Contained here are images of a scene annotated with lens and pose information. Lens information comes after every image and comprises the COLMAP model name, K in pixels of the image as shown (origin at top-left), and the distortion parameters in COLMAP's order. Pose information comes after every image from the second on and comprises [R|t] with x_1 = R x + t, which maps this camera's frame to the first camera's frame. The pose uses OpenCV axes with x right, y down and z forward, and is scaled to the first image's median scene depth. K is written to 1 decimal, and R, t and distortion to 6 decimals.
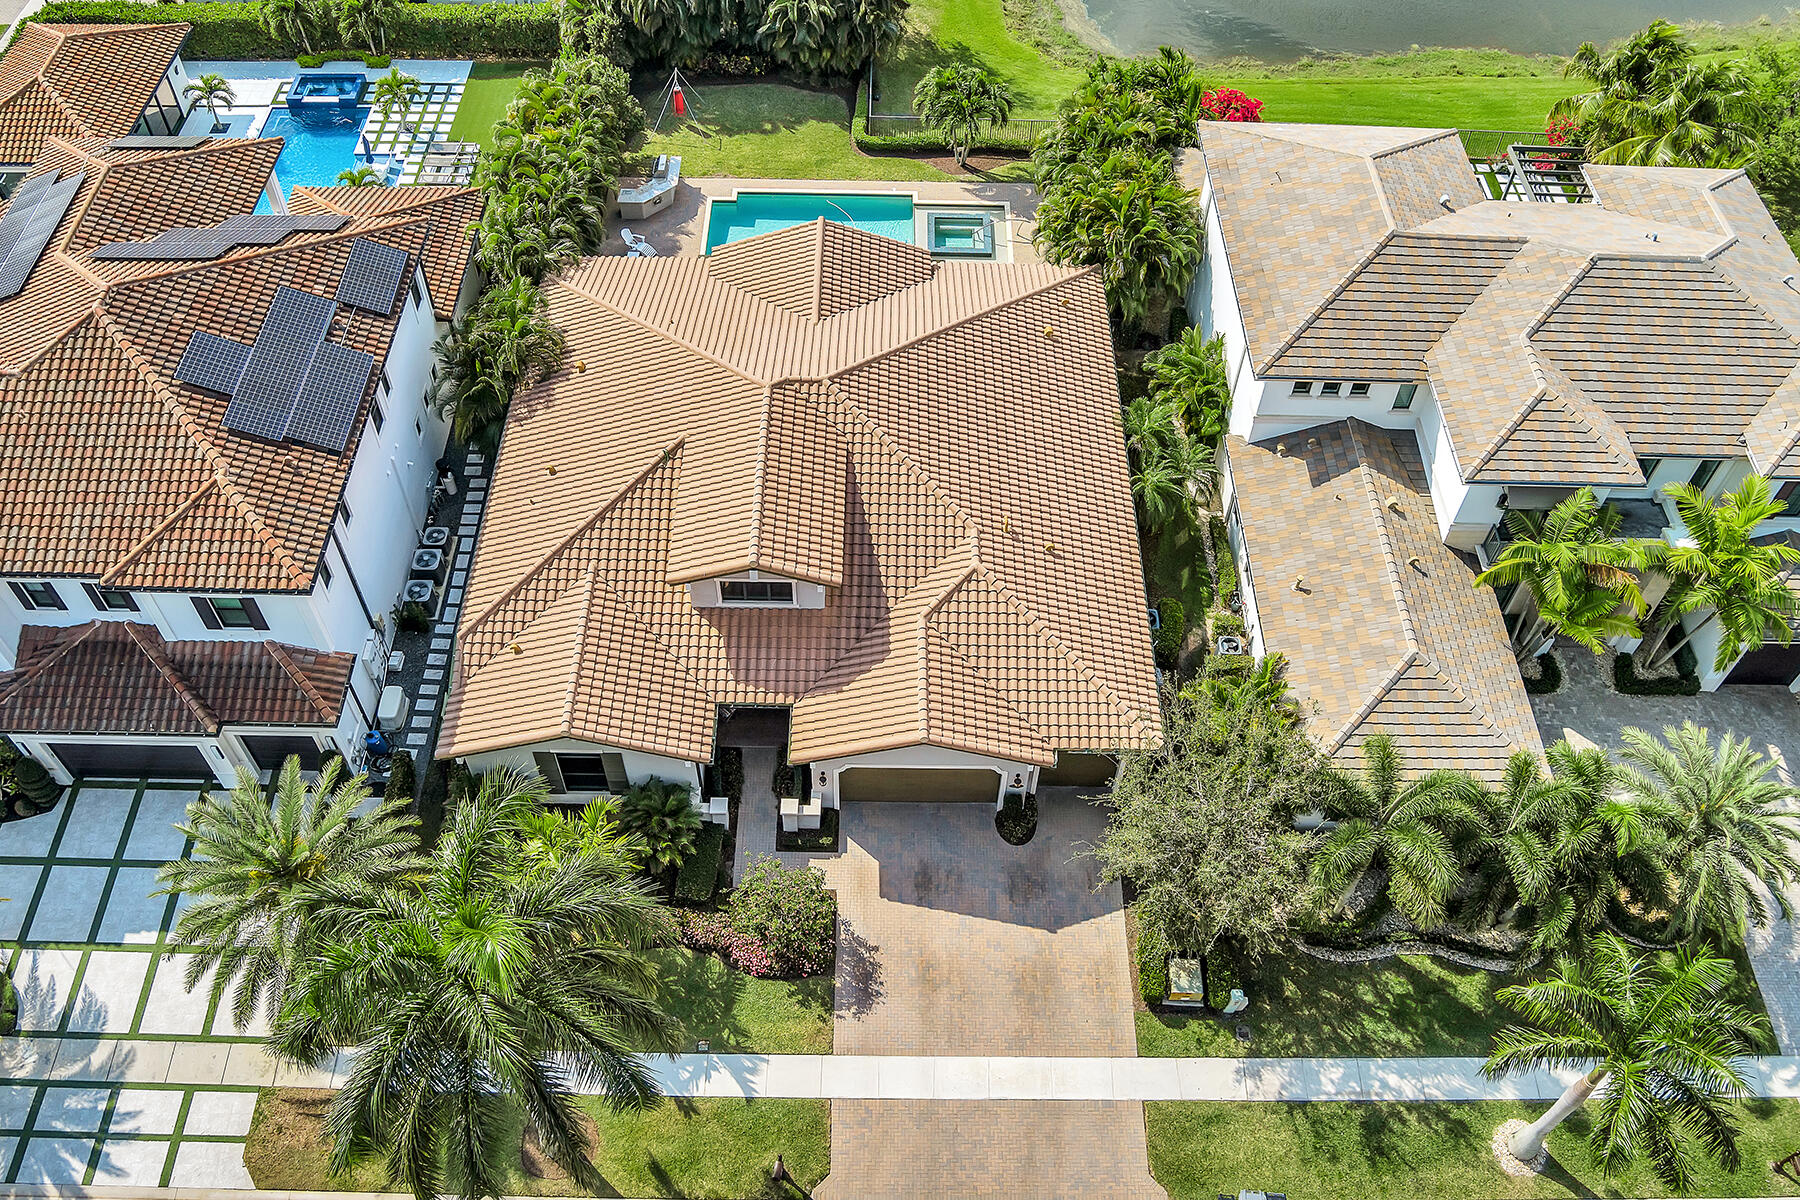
lens RADIAL K [[1462.3, 0, 900.0], [0, 1462.3, 600.0], [0, 0, 1]] dist [-0.080410, 0.037322]
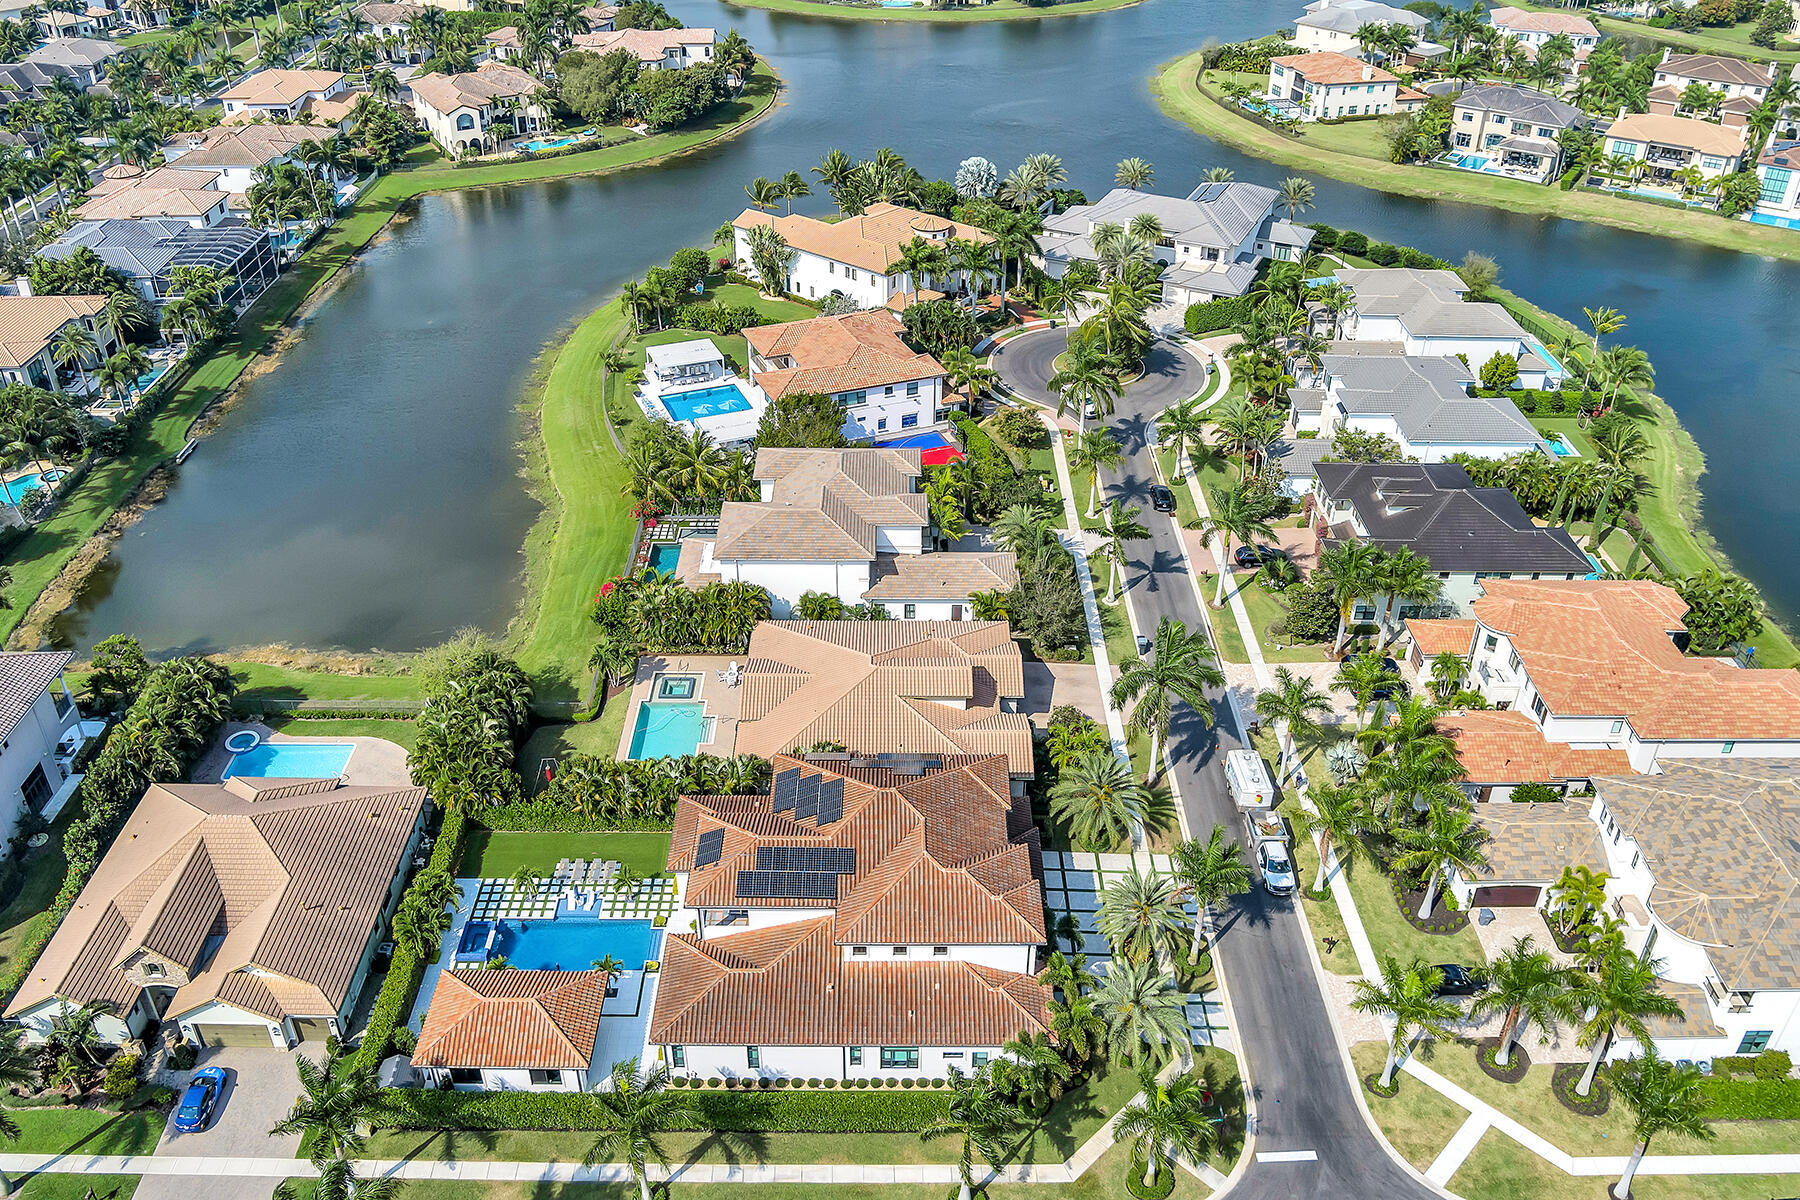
lens RADIAL K [[1472.7, 0, 900.0], [0, 1472.7, 600.0], [0, 0, 1]] dist [-0.076908, 0.027210]
pose [[-0.002957, -0.557962, 0.829861, -2.327803], [0.781270, 0.516704, 0.350193, -1.165539], [-0.624187, 0.649381, 0.434391, -0.195611]]
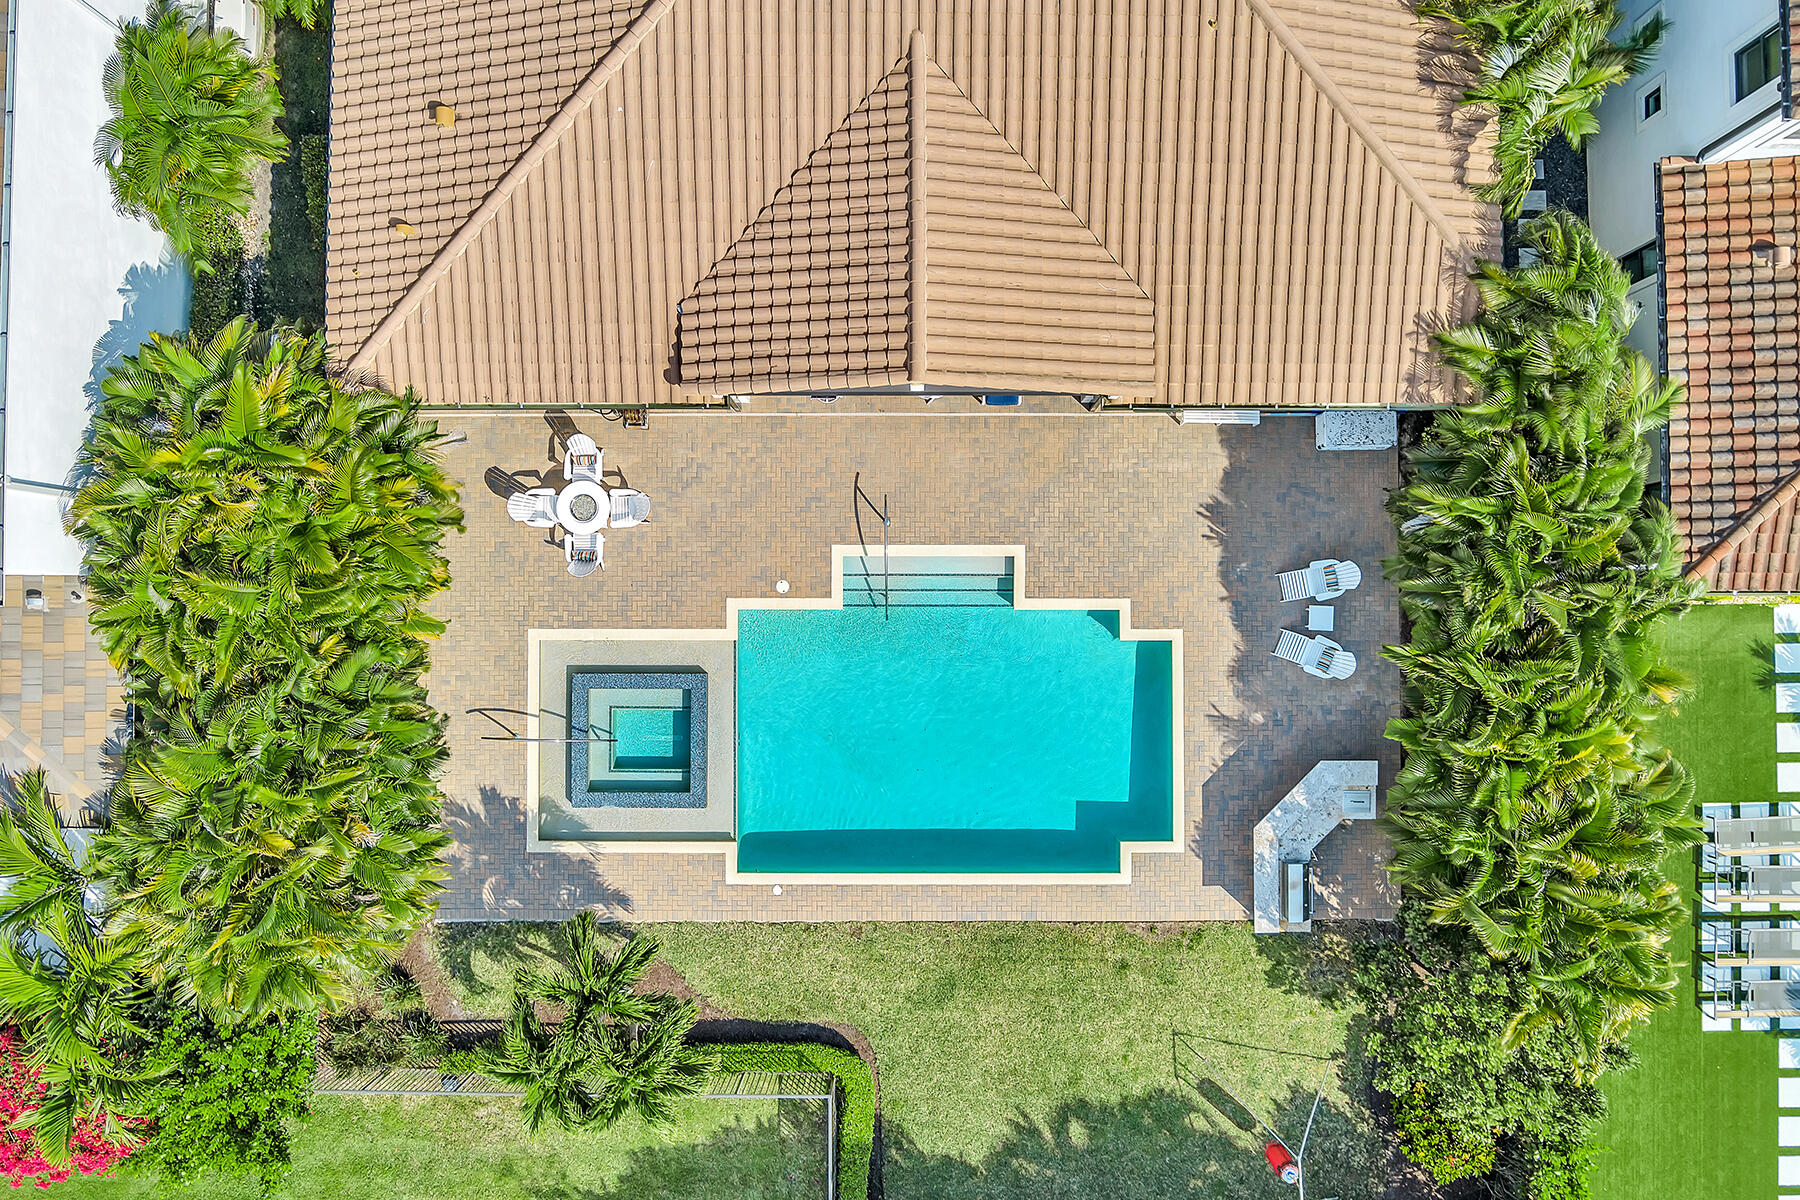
lens RADIAL K [[1472.7, 0, 900.0], [0, 1472.7, 600.0], [0, 0, 1]] dist [-0.076908, 0.027210]
pose [[-0.999865, -0.000212, -0.016421, -0.053960], [-0.010298, -0.770844, 0.636941, -0.783184], [-0.012793, 0.637024, 0.770738, 0.911987]]
